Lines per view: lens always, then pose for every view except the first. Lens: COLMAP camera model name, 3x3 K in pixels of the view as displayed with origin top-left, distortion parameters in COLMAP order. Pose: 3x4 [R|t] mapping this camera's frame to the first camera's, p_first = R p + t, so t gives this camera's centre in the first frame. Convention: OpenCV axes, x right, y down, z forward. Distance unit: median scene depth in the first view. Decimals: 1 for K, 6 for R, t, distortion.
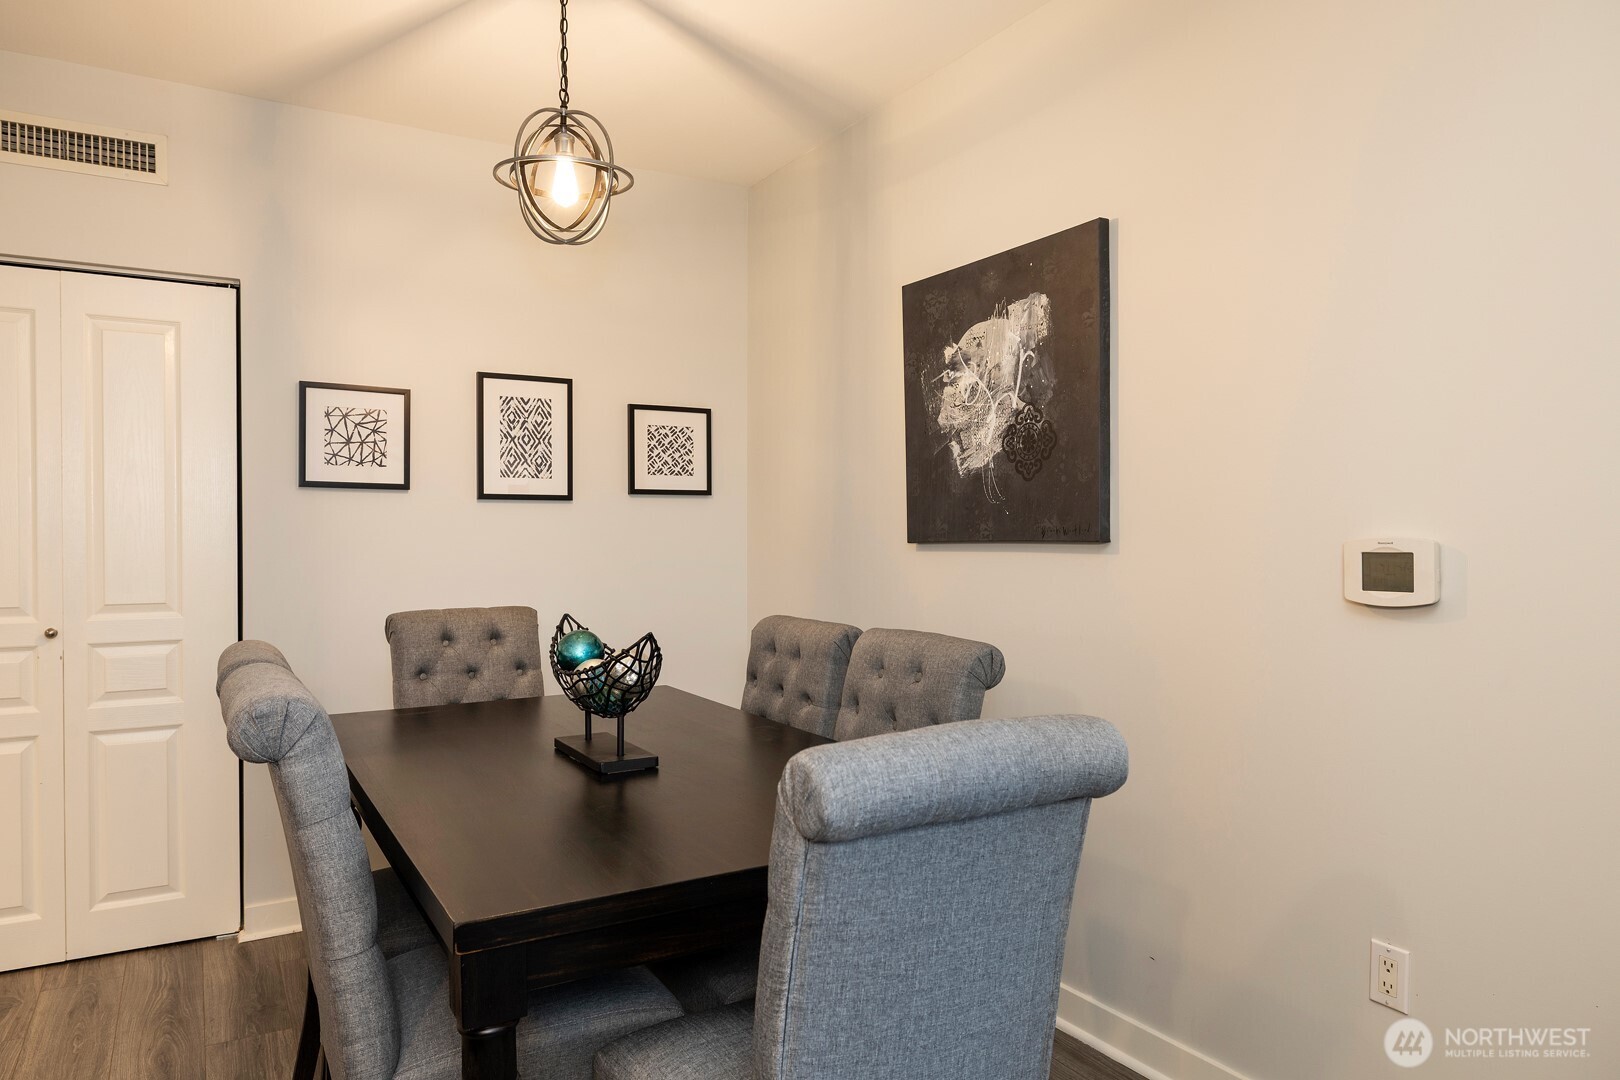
lens RADIAL K [[1050.8, 0, 810.0], [0, 1050.8, 540.0], [0, 0, 1]] dist [-0.004056, -0.001158]
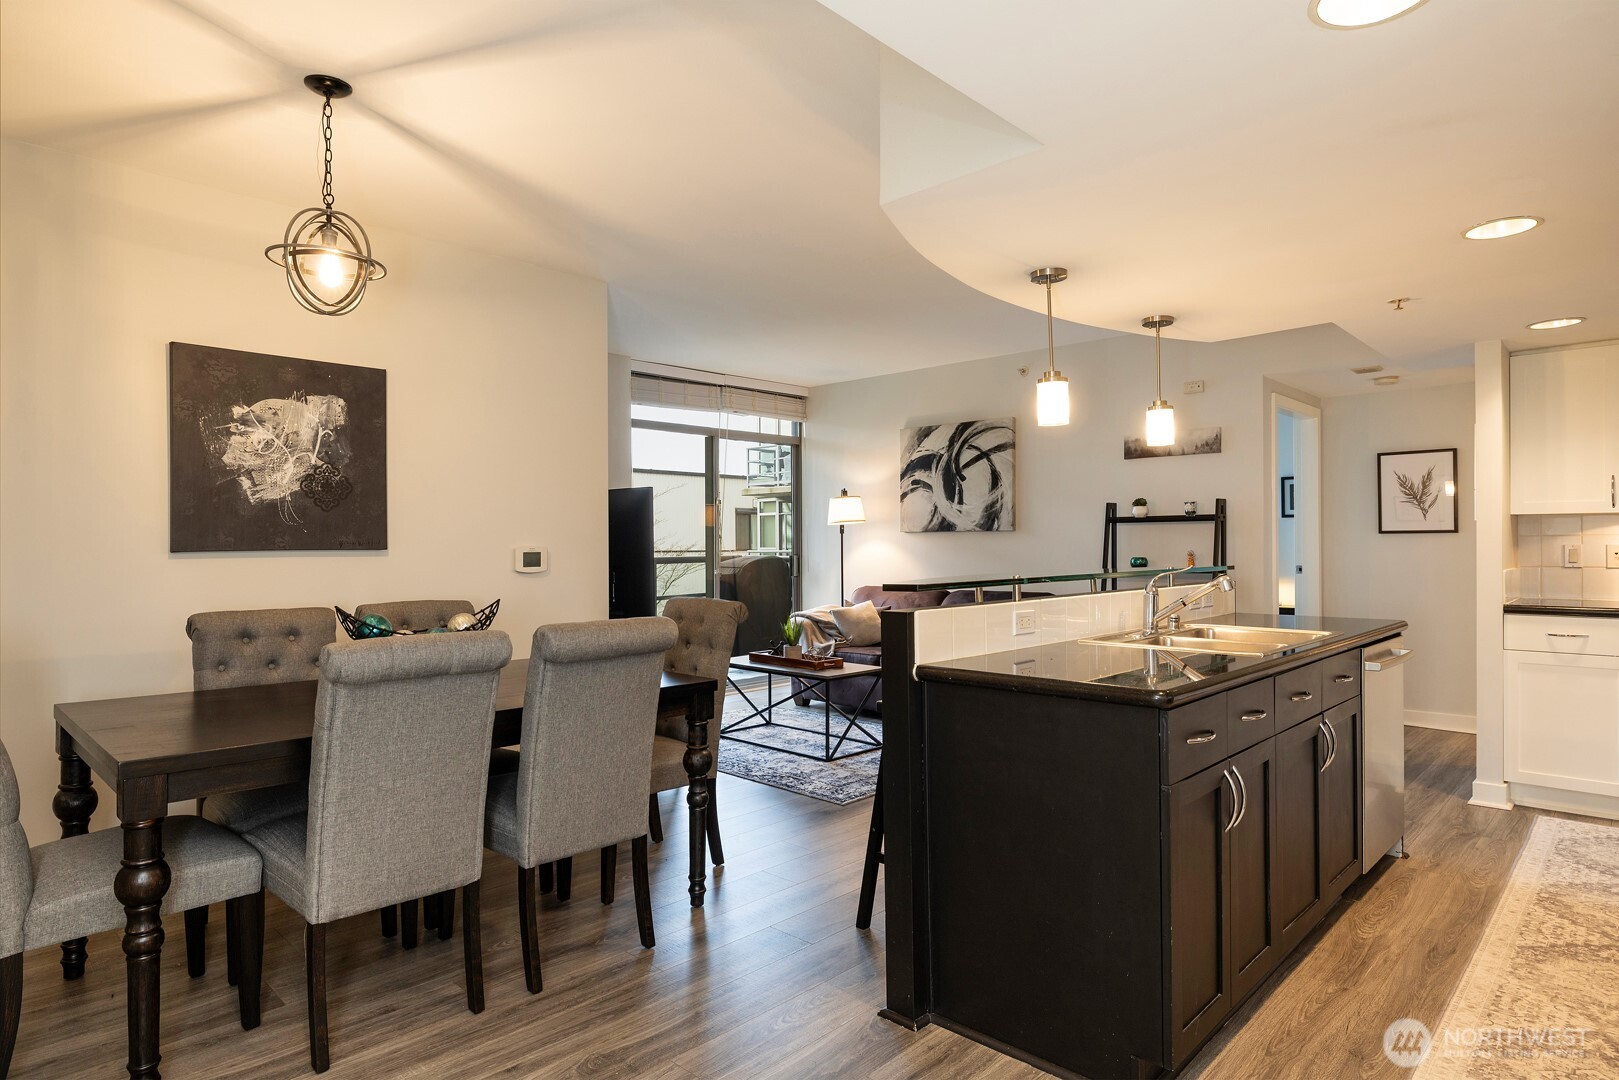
lens RADIAL K [[917.3, 0, 811.6], [0, 917.3, 548.9], [0, 0, 1]] dist [0.014368, 0.001126]
pose [[-0.275695, 0.000230, 0.961245, -1.198155], [0.007413, 0.999971, 0.001887, 0.002422], [-0.961217, 0.007646, -0.275688, 0.611970]]
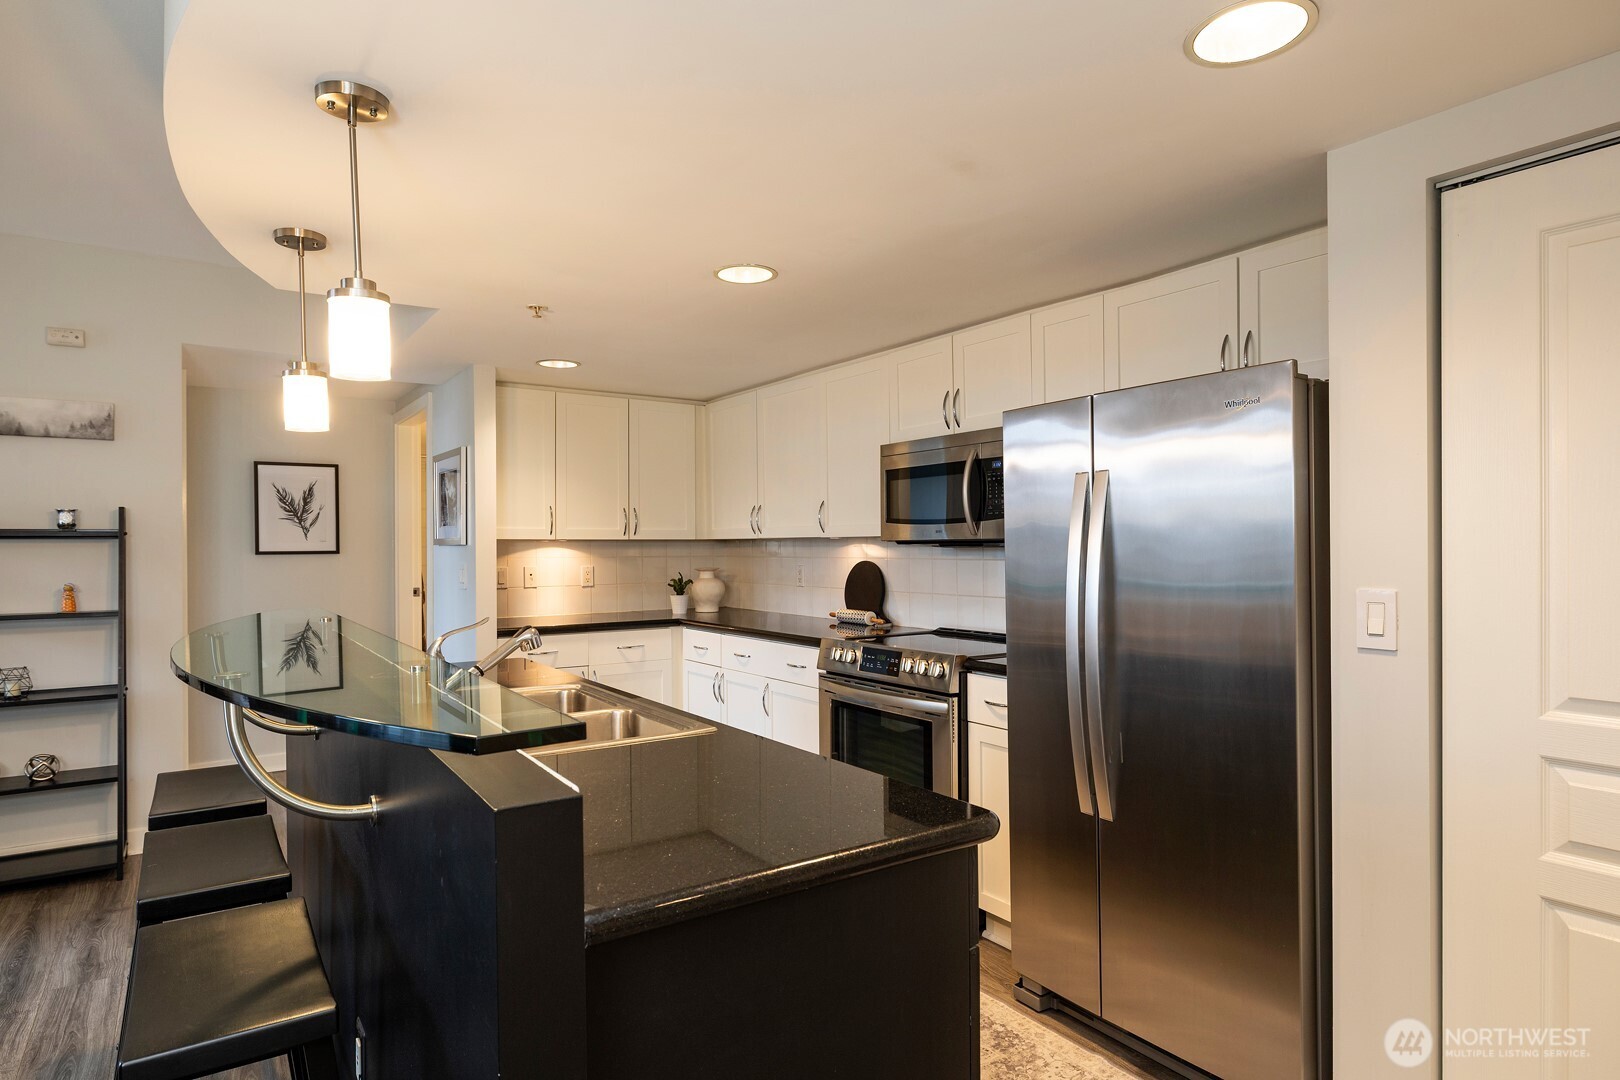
lens RADIAL K [[917.8, 0, 812.1], [0, 917.8, 548.9], [0, 0, 1]] dist [0.014368, 0.001126]
pose [[-0.998228, 0.007888, -0.058980, -0.522821], [0.007582, 0.999957, 0.005421, -0.031287], [0.059021, 0.004965, -0.998244, 0.660338]]
